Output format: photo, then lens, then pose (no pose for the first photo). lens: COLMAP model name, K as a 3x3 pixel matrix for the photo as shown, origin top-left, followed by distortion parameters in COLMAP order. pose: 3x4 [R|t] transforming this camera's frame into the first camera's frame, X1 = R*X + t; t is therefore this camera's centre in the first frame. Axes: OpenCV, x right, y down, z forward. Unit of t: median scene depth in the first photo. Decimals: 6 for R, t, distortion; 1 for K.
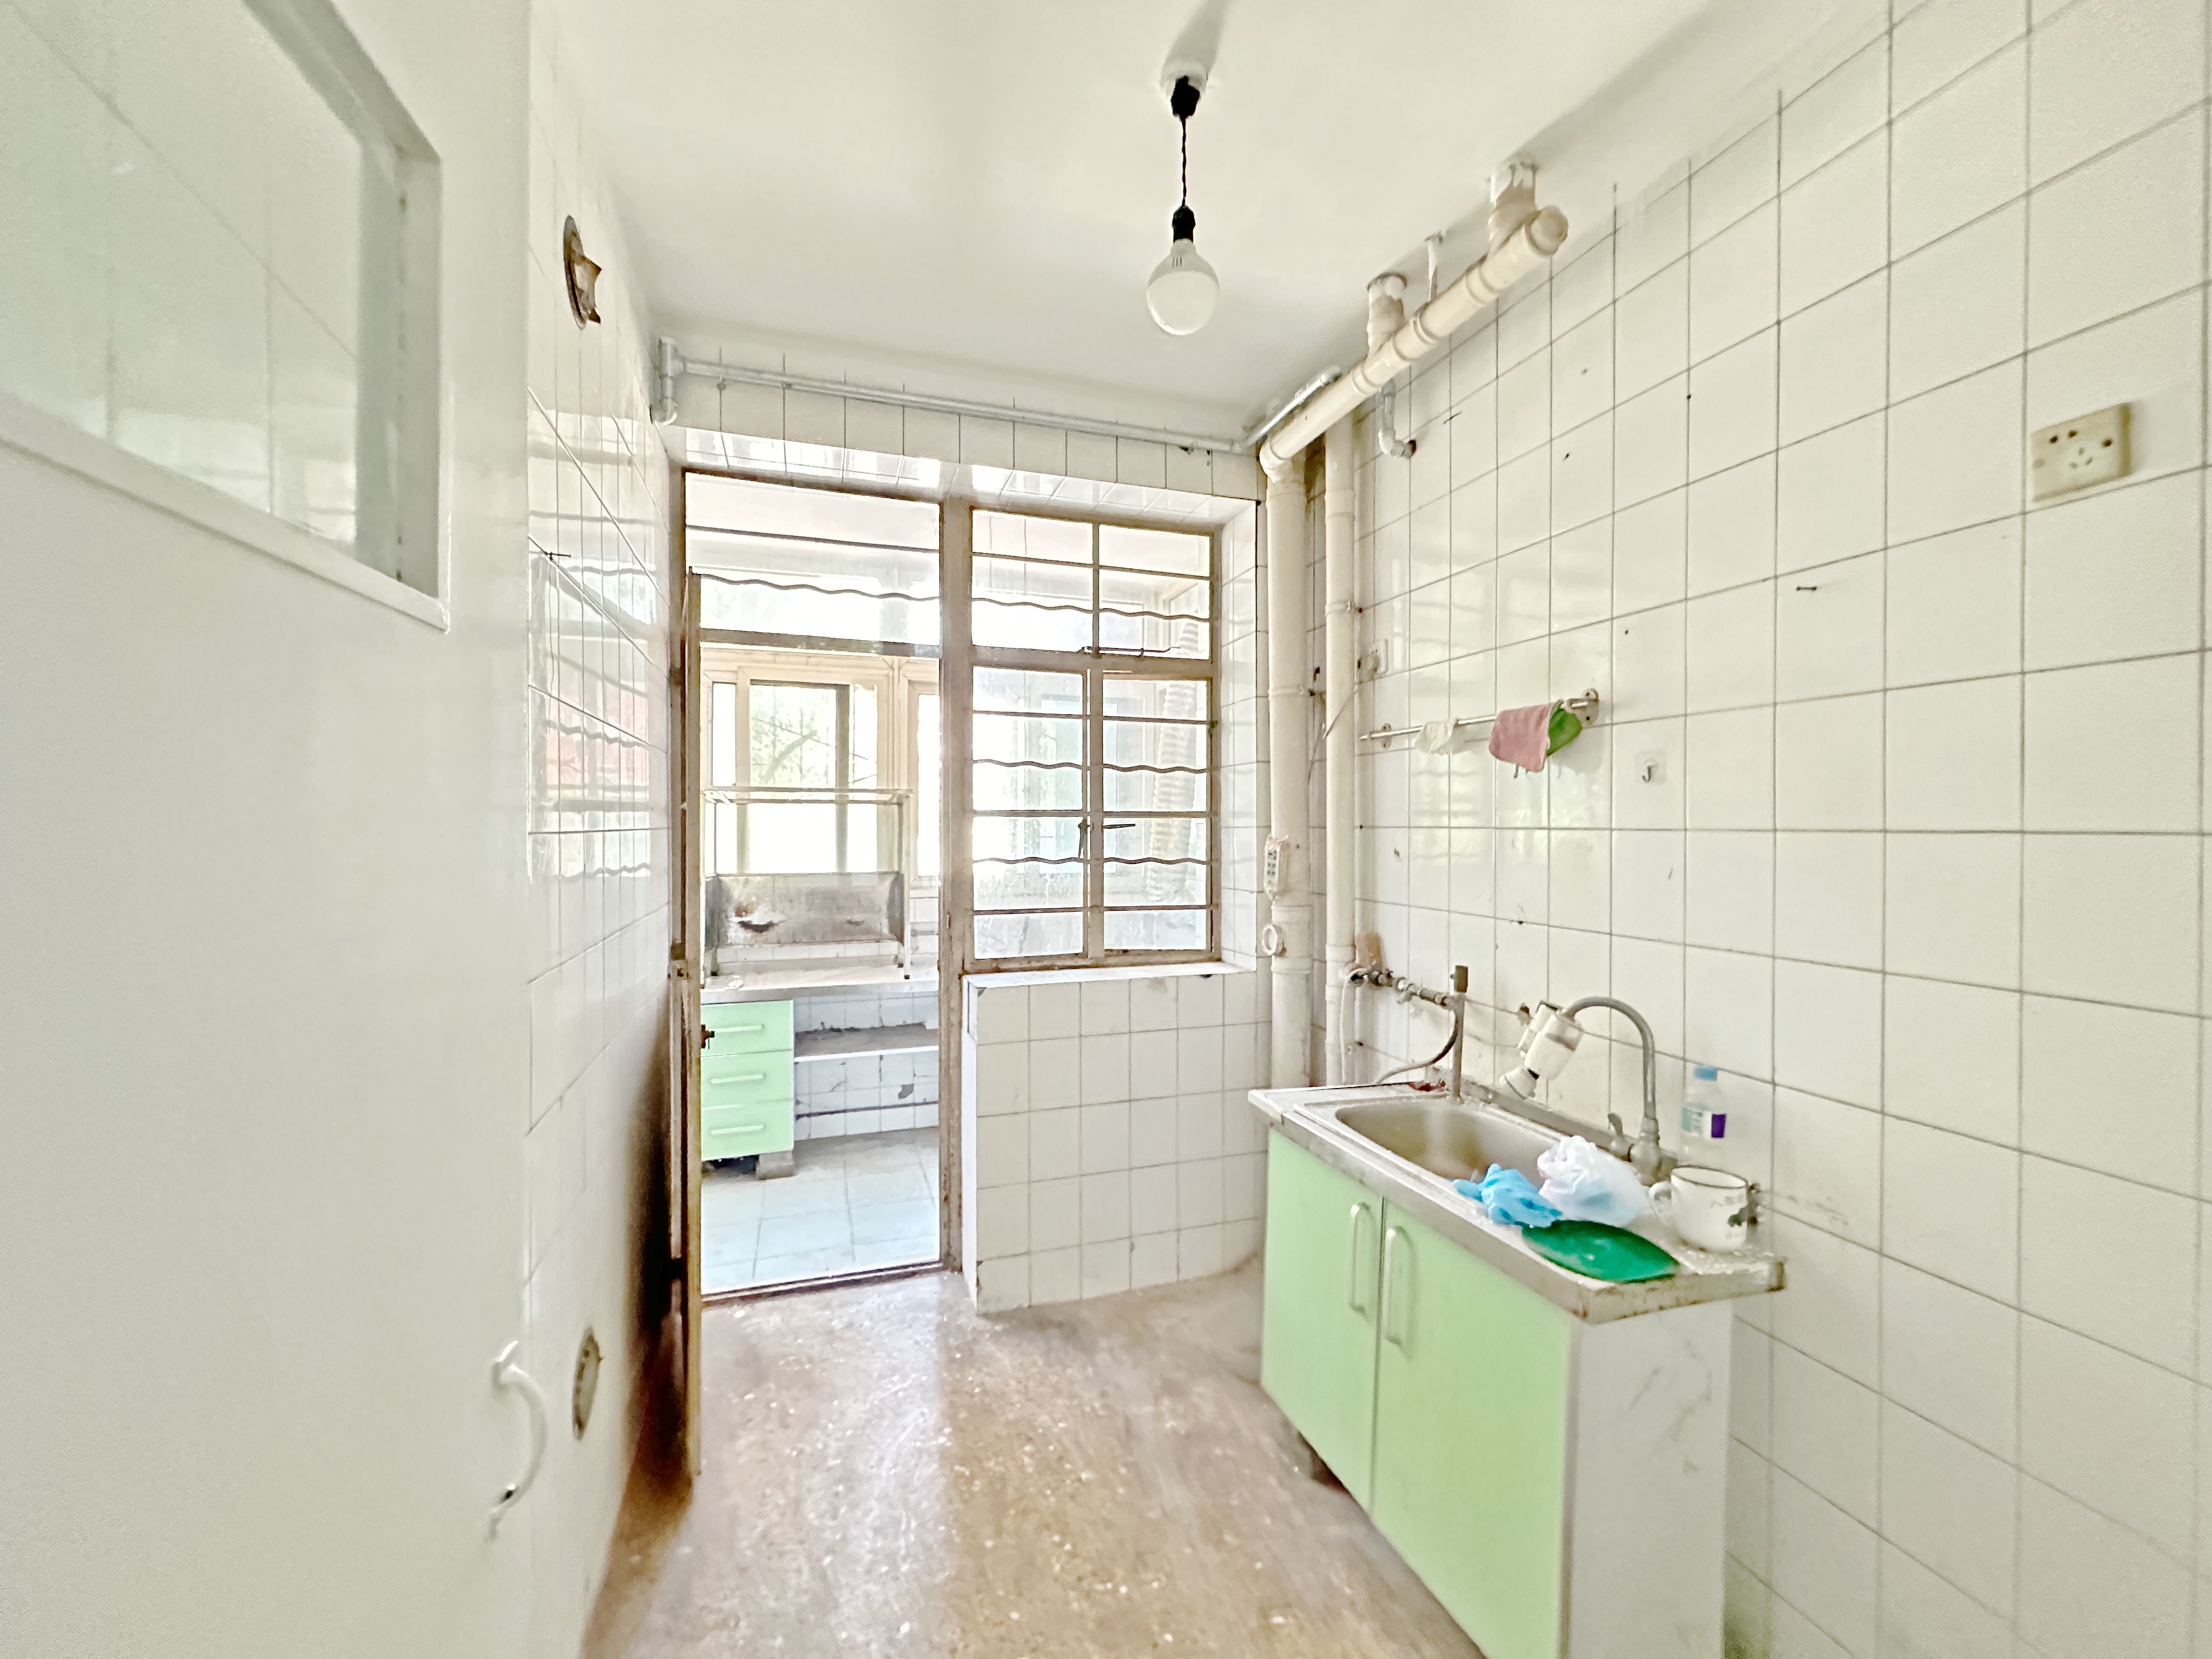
lens RADIAL K [[911.7, 0, 1117.4], [0, 911.7, 829.5], [0, 0, 1]] dist [0.000992, -0.000078]
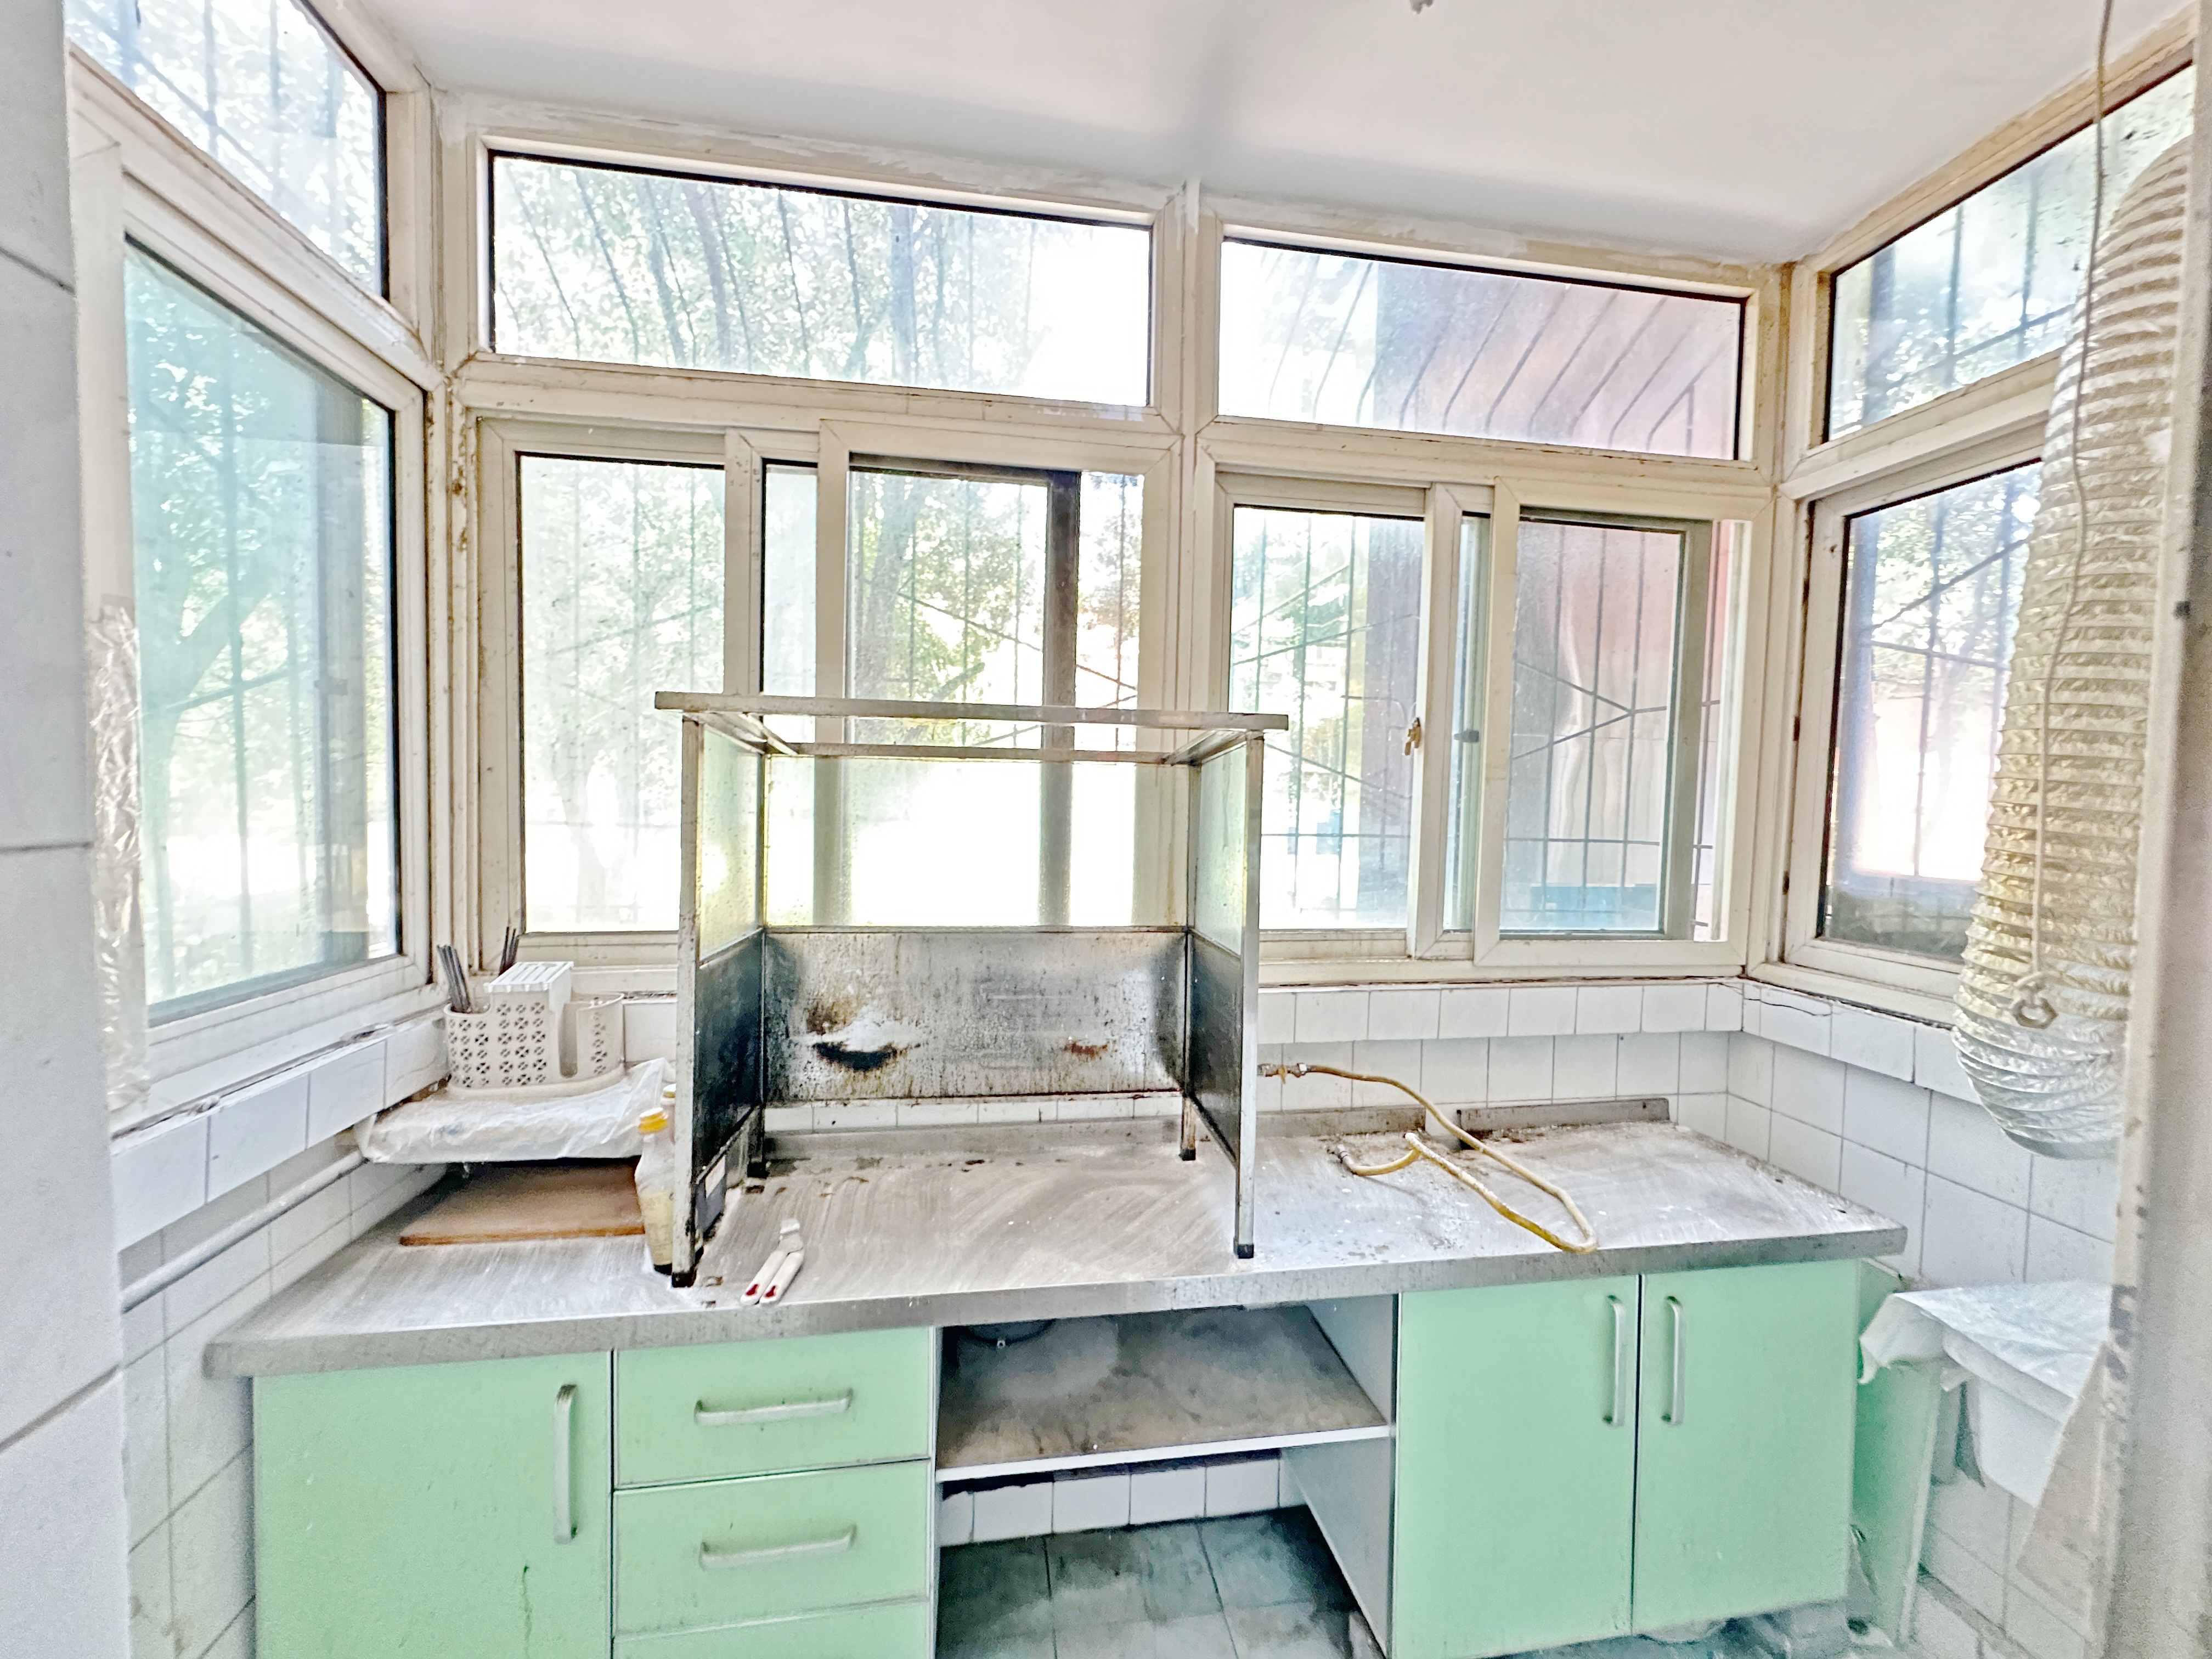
lens RADIAL K [[911.7, 0, 1103.7], [0, 911.7, 833.6], [0, 0, 1]] dist [0.000992, -0.000078]
pose [[0.985798, 0.026472, -0.165837, -0.217259], [-0.019933, 0.998961, 0.040972, -0.012840], [0.166749, -0.037084, 0.985302, 0.608692]]
